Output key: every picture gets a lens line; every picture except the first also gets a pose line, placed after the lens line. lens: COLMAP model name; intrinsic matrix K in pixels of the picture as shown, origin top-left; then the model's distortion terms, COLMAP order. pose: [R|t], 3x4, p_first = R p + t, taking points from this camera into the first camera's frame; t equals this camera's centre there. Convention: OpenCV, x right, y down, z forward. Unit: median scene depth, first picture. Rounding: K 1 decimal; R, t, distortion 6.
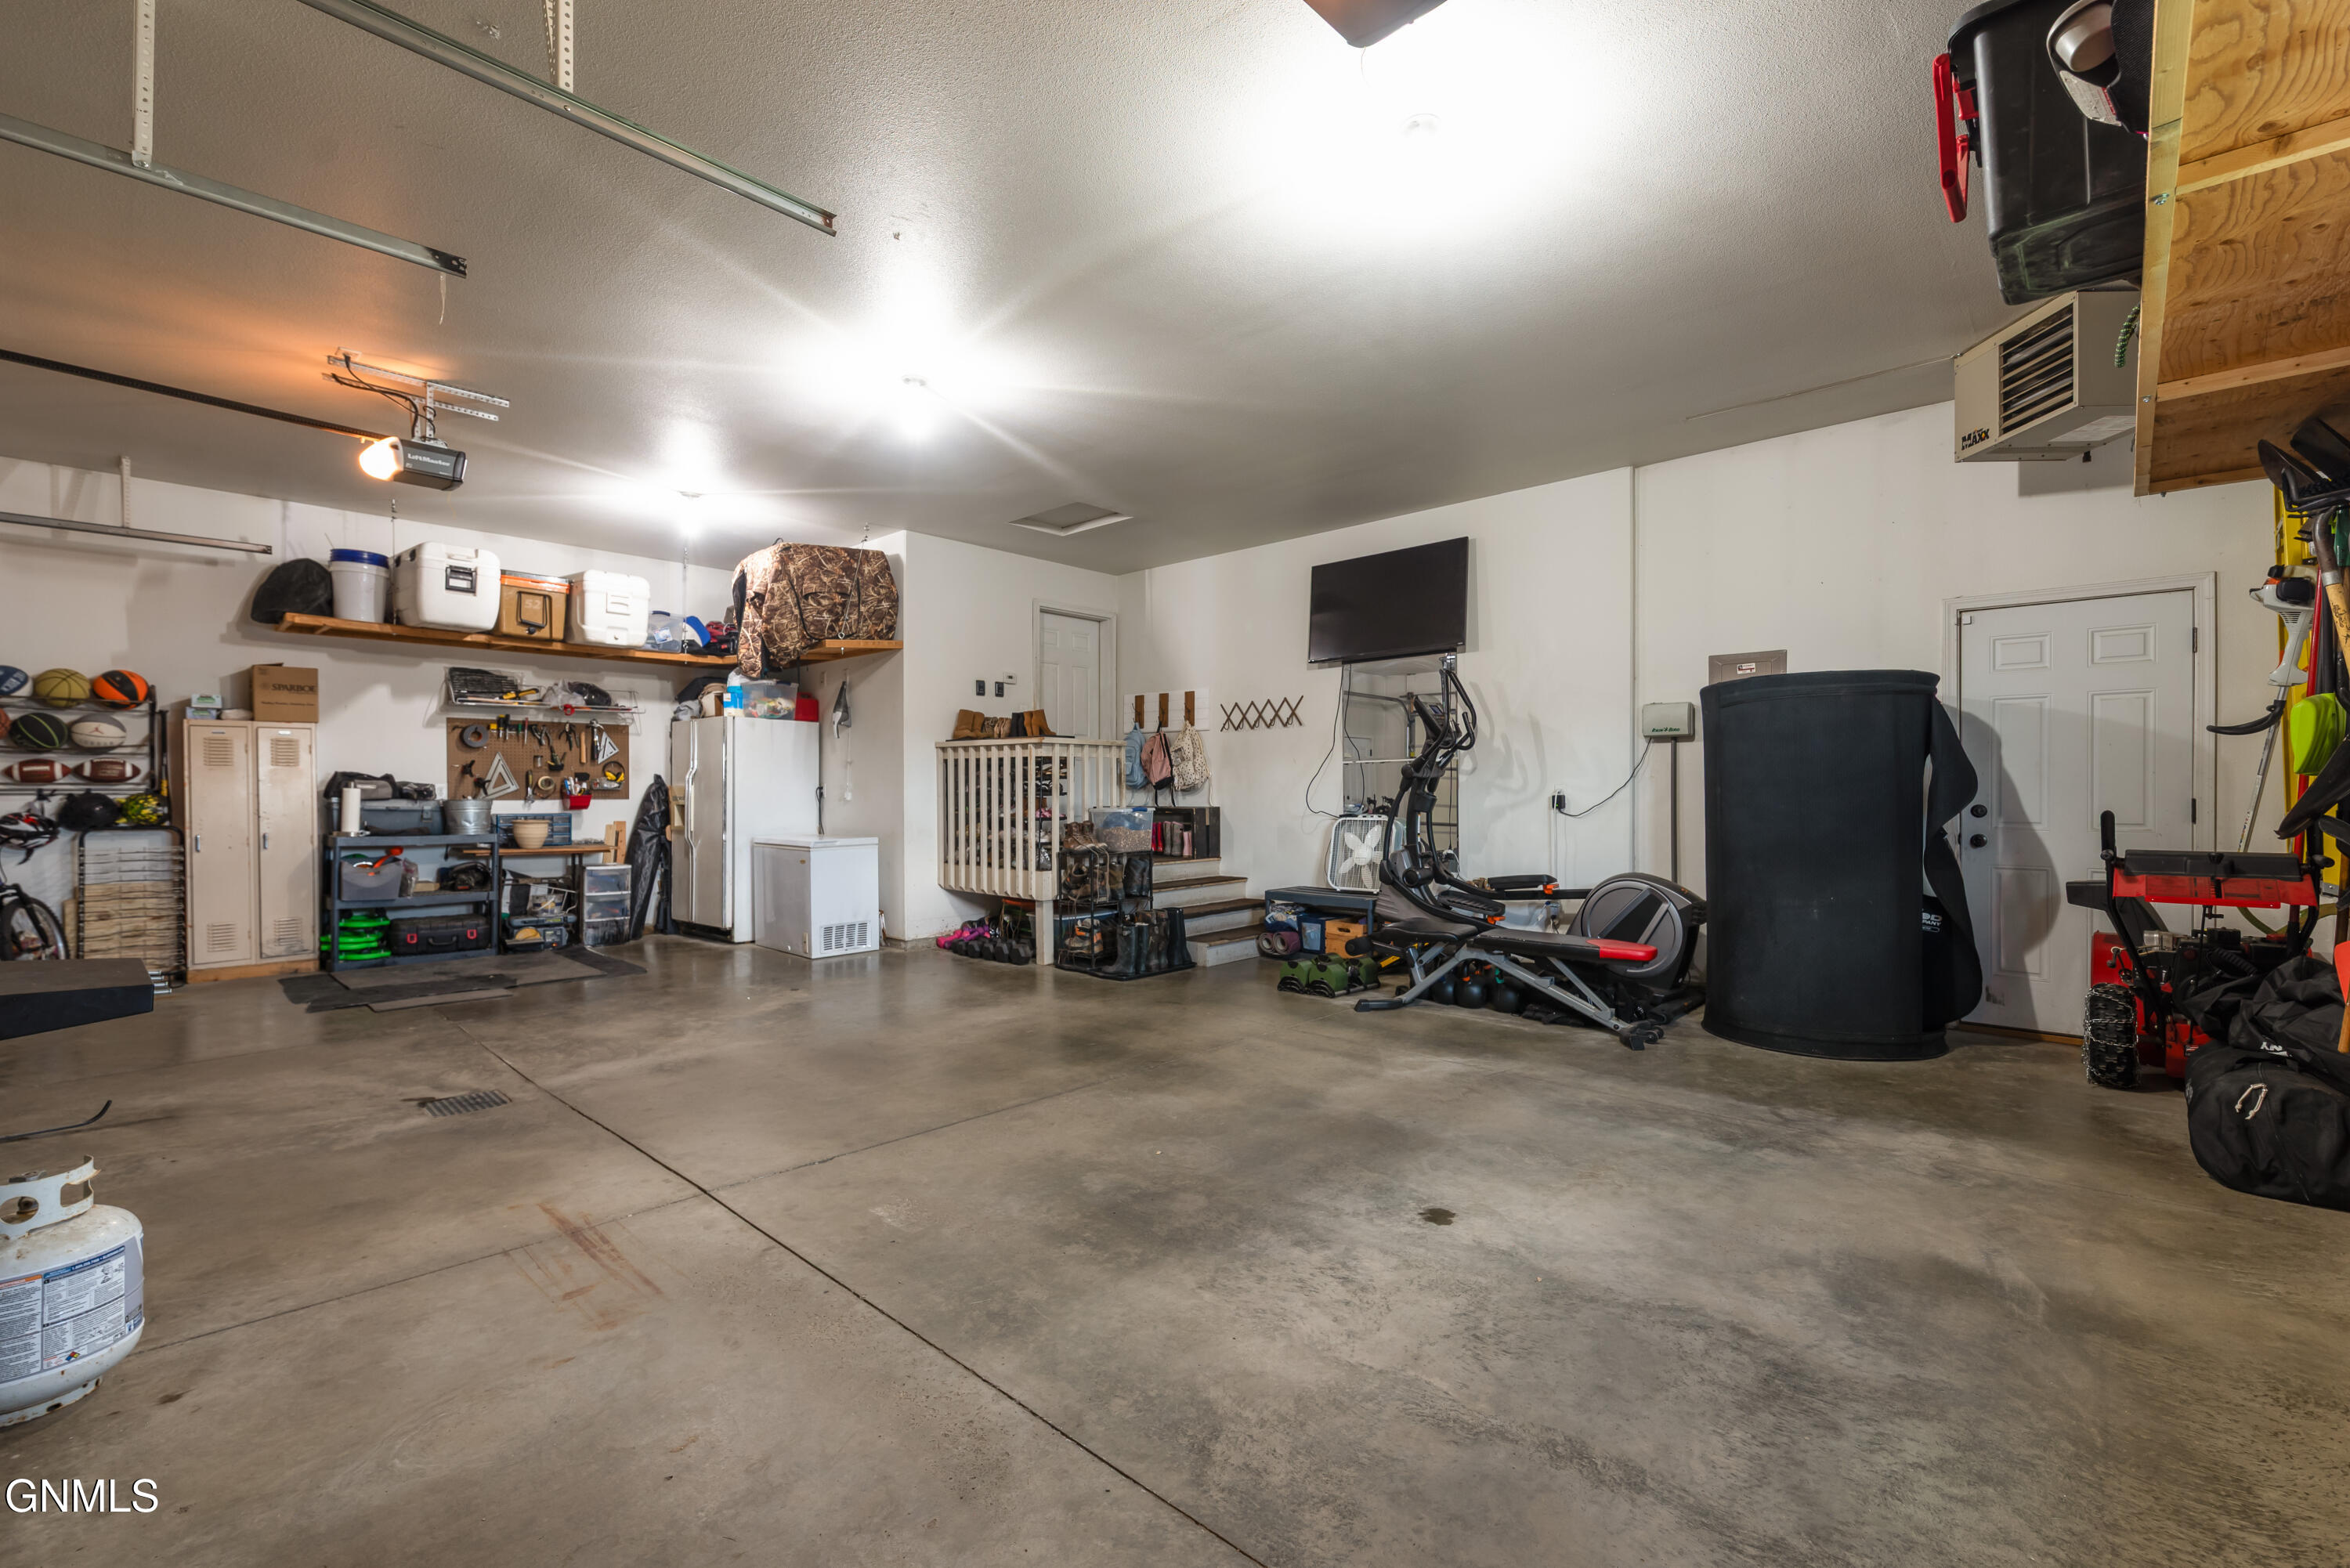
lens RADIAL K [[1007.4, 0, 1184.1], [0, 1007.4, 786.0], [0, 0, 1]] dist [0.000213, -0.000326]
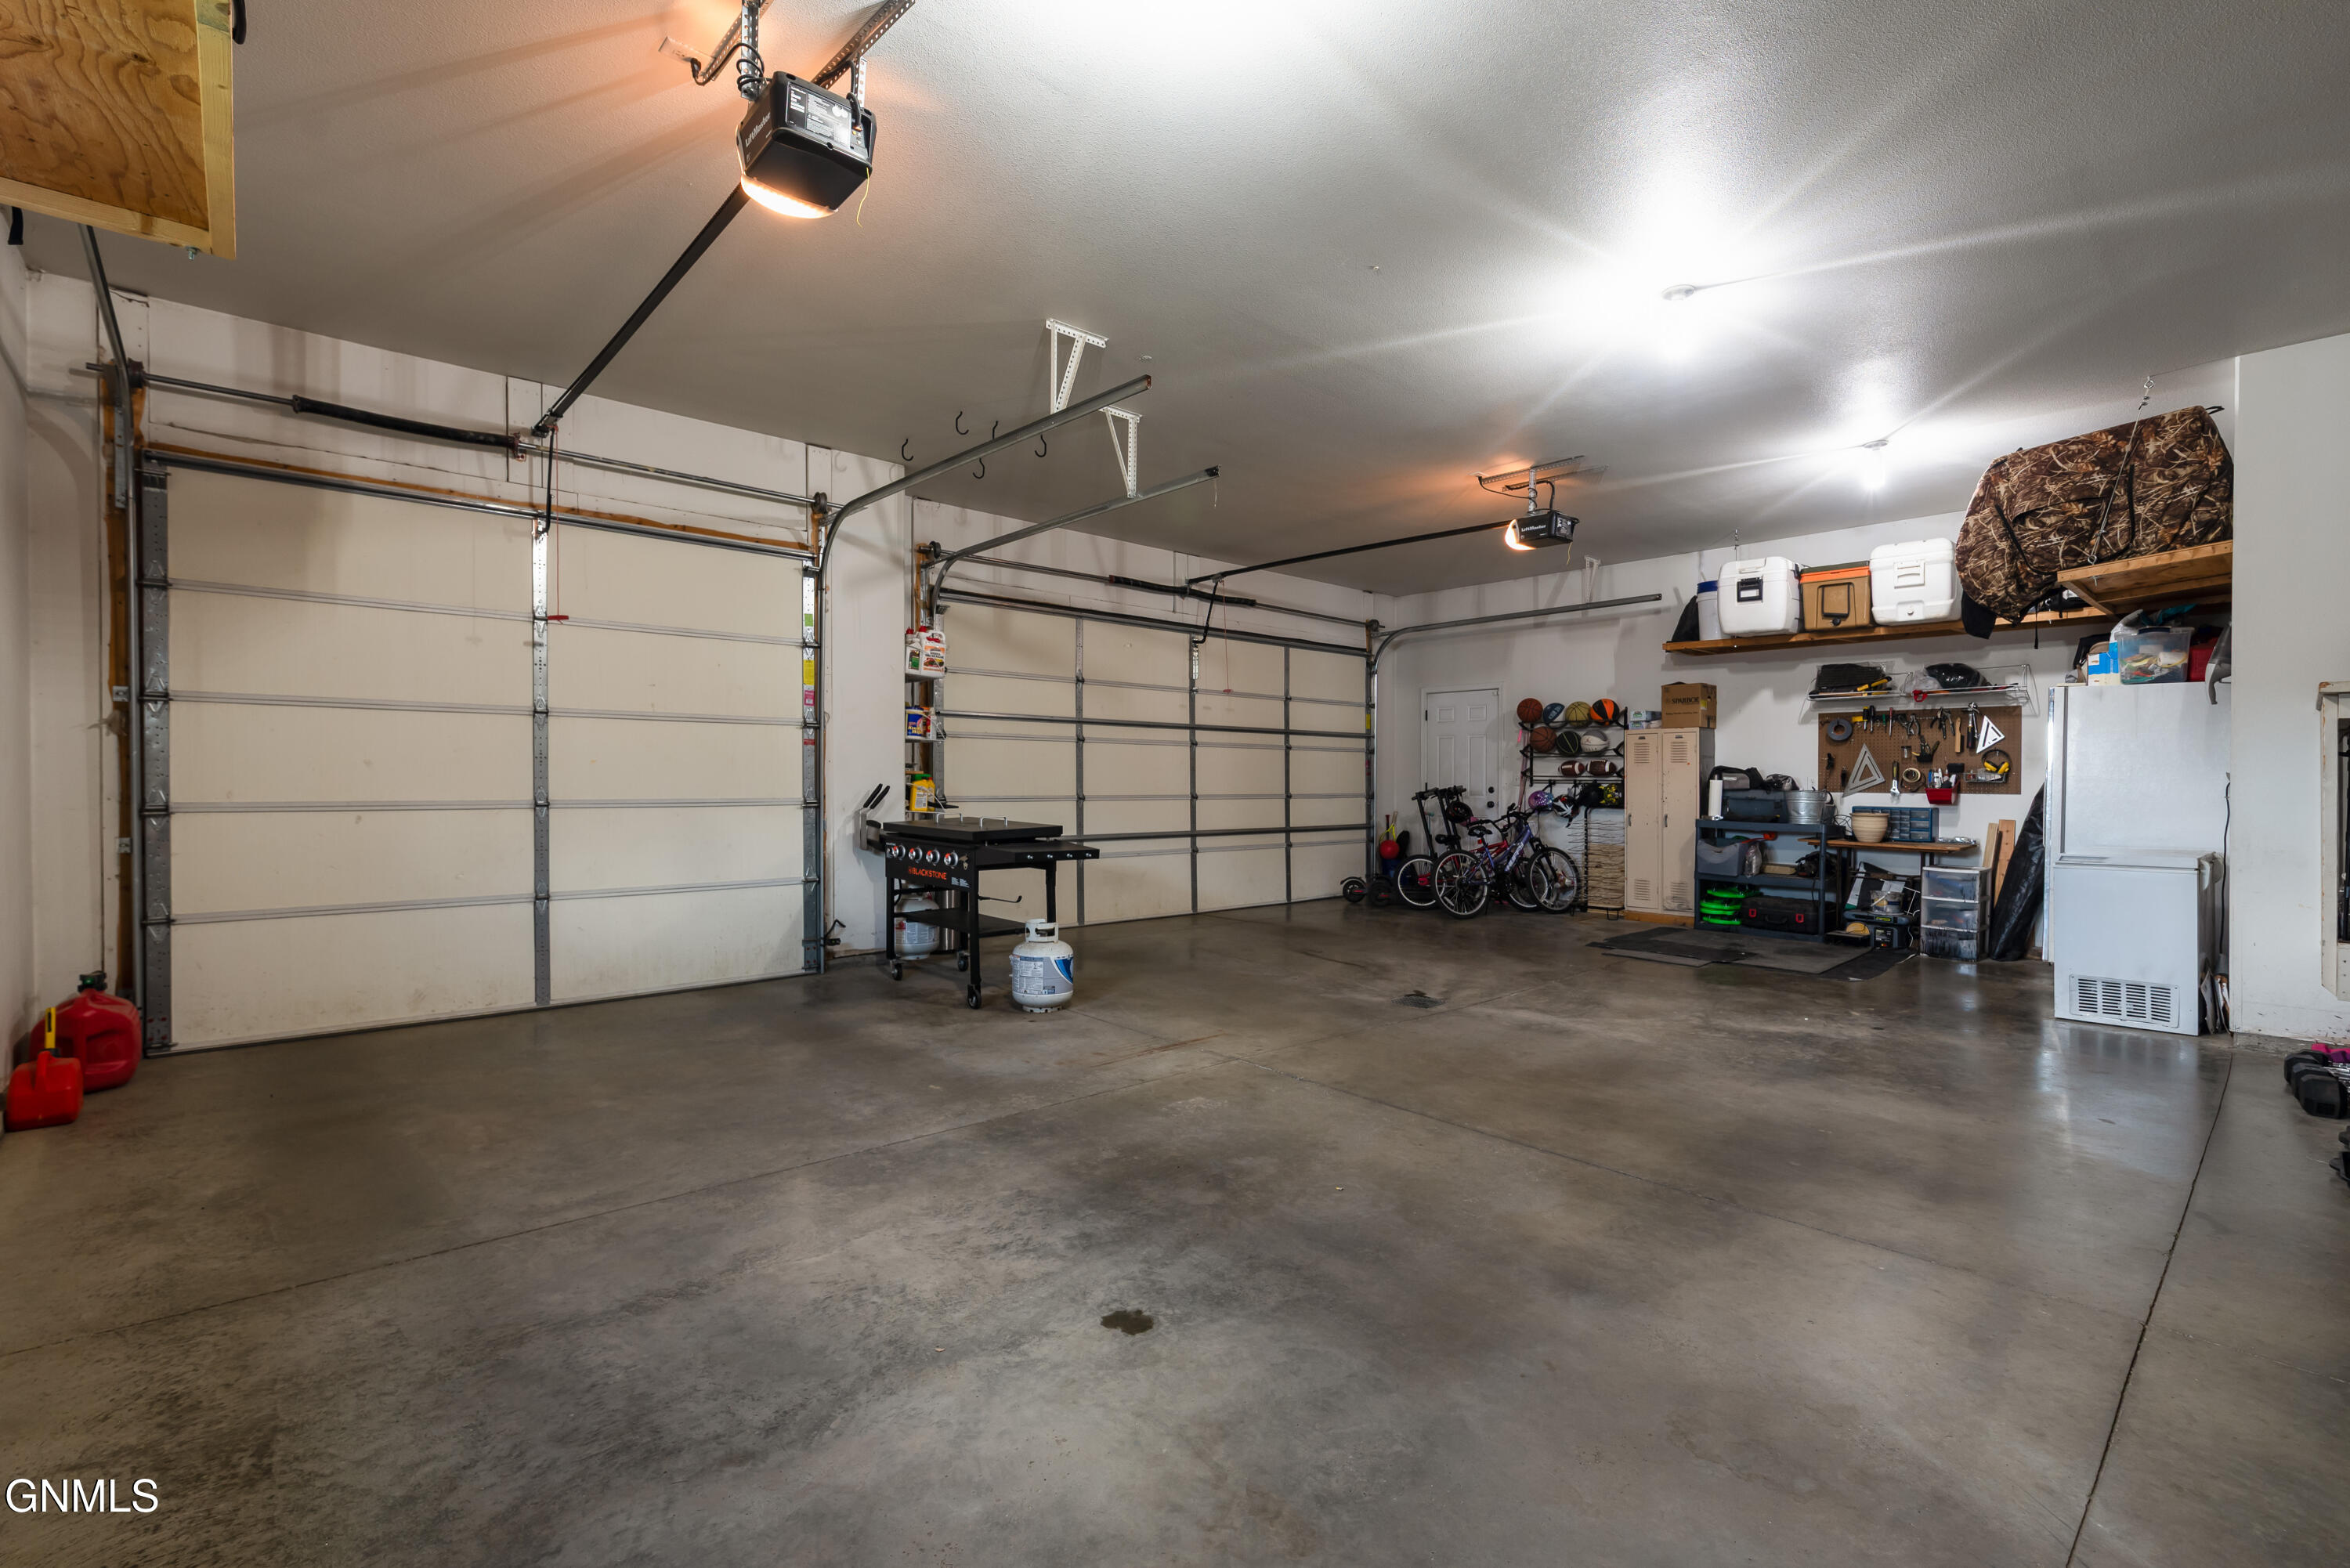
lens RADIAL K [[1007.4, 0, 1171.2], [0, 1007.4, 790.9], [0, 0, 1]] dist [0.000213, -0.000326]
pose [[-0.080784, 0.011751, -0.996662, 0.524475], [-0.002459, 0.999925, 0.011989, 0.003145], [0.996729, 0.003419, -0.080749, 0.561216]]
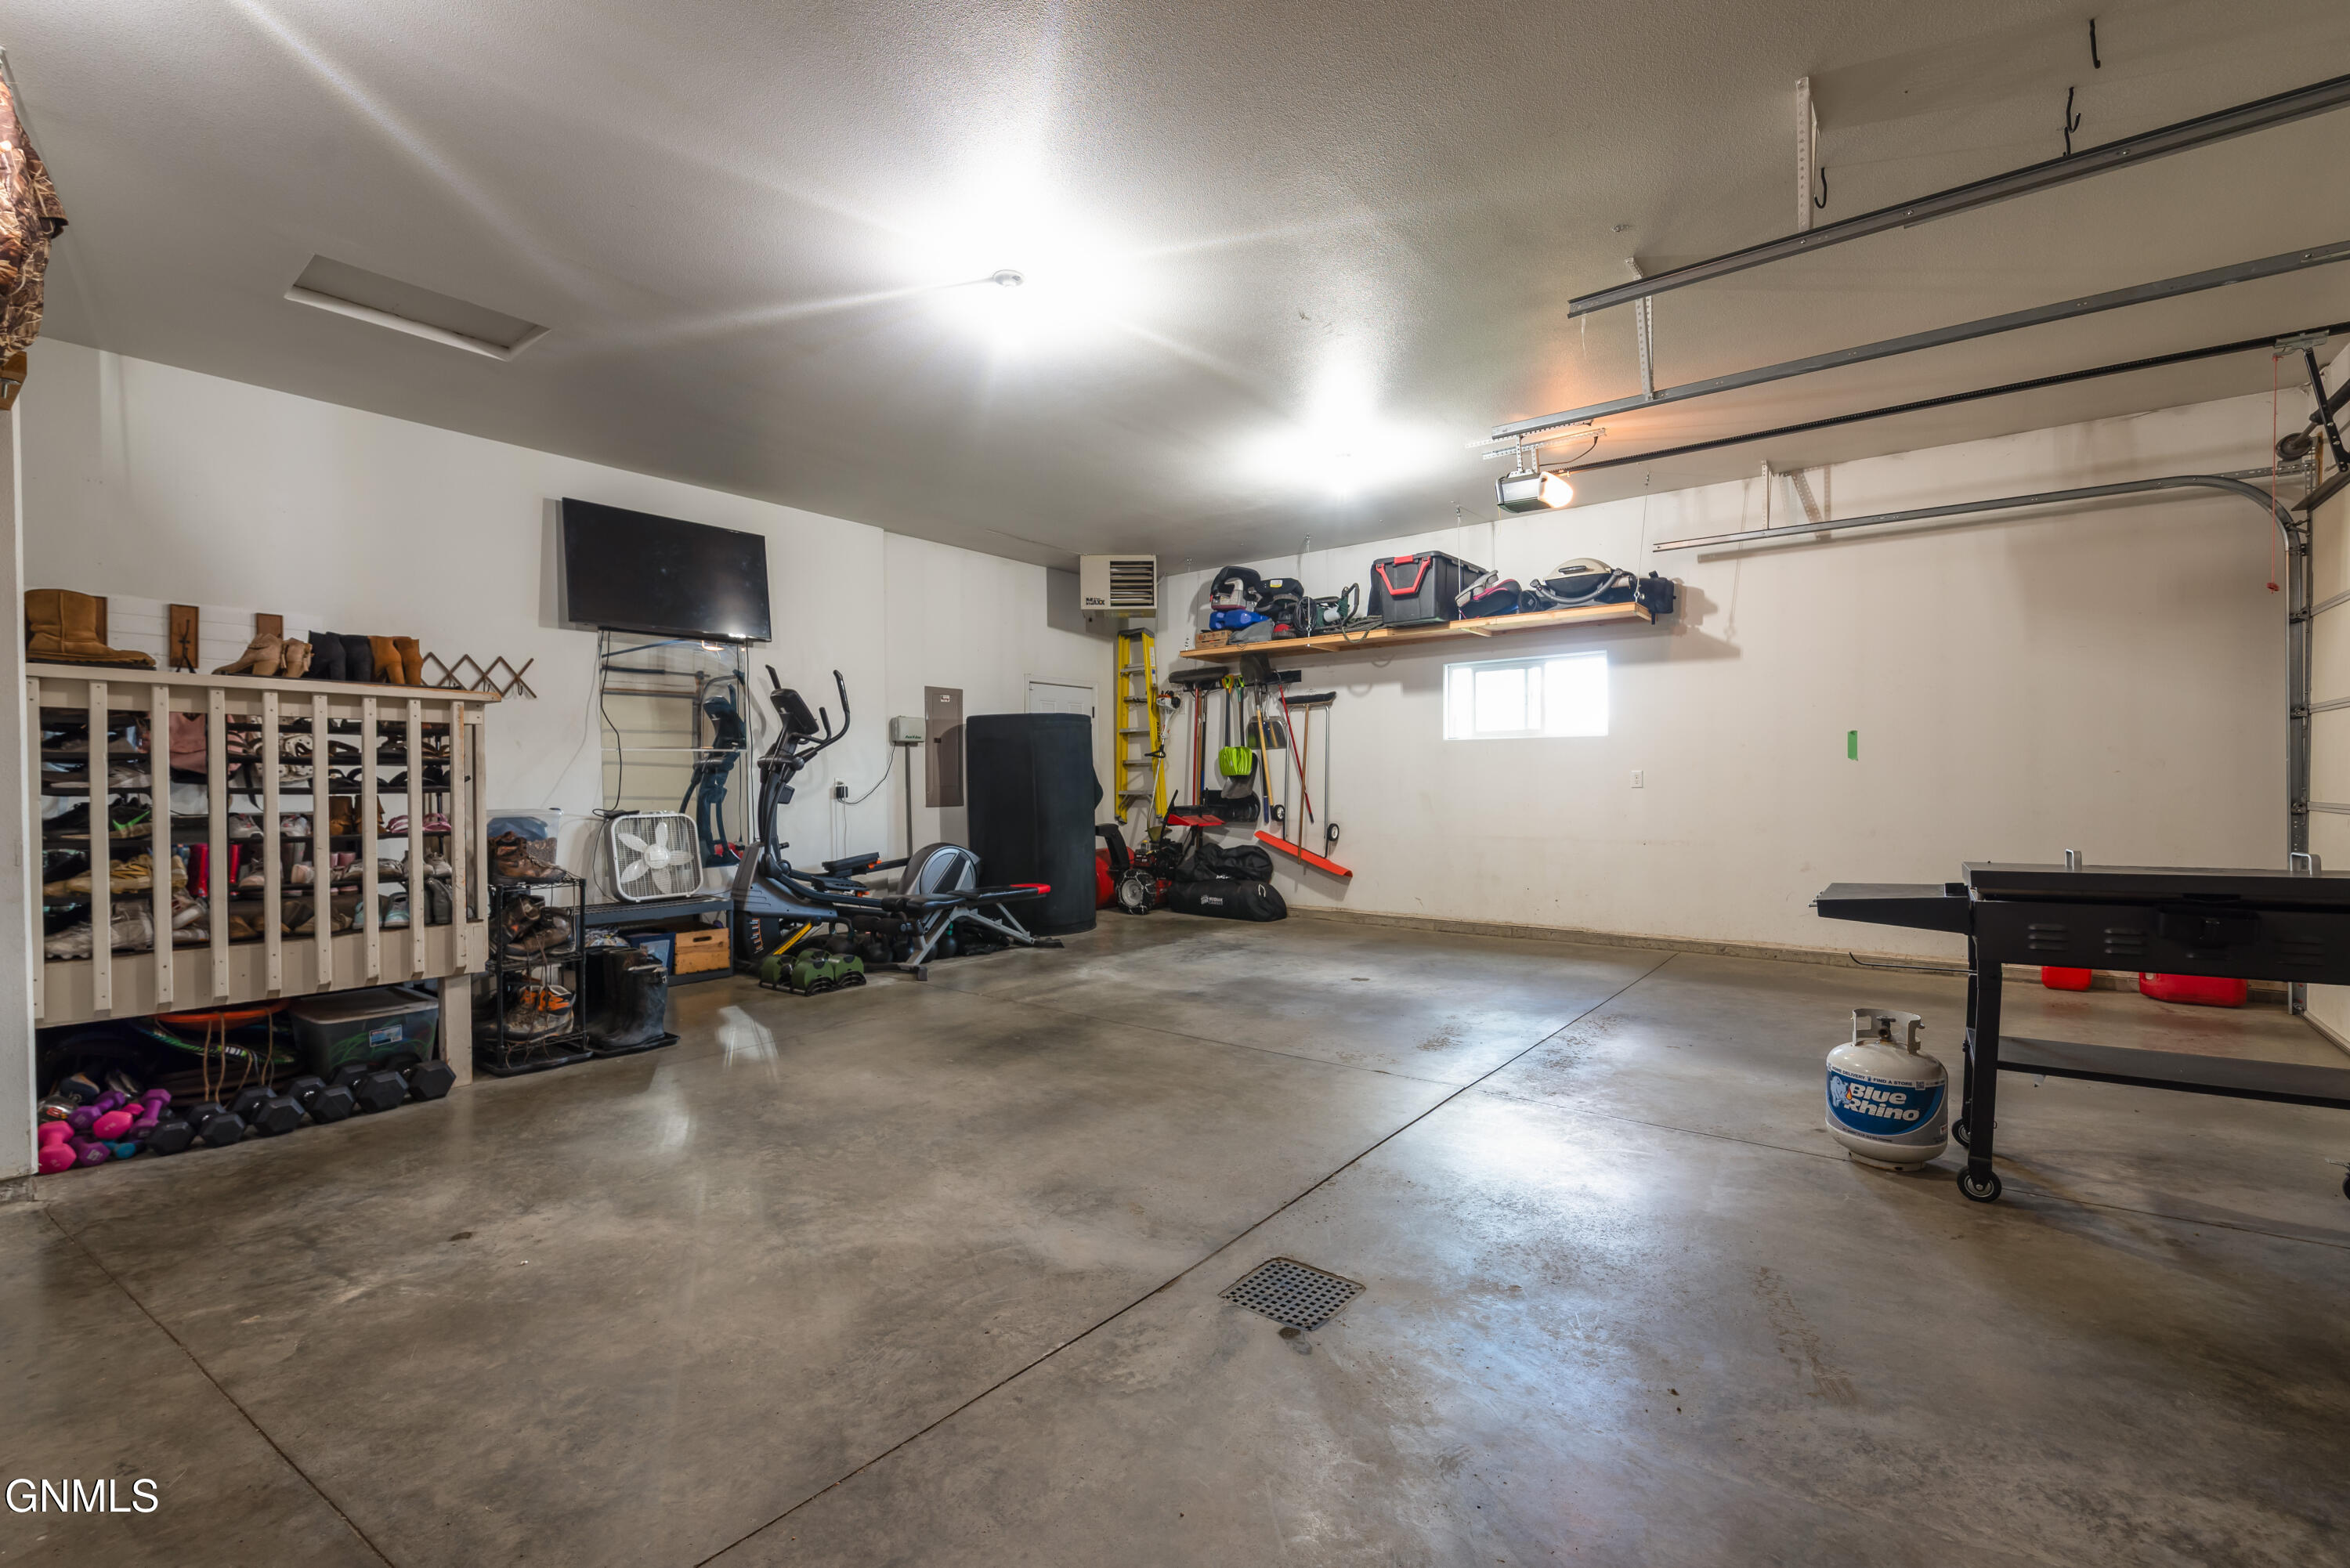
lens RADIAL K [[1007.4, 0, 1178.6], [0, 1007.4, 789.1], [0, 0, 1]] dist [0.000213, -0.000326]
pose [[-0.095484, -0.007027, 0.995406, -0.957838], [-0.004164, 0.999969, 0.006660, 0.002364], [-0.995422, -0.003509, -0.095510, 0.820402]]
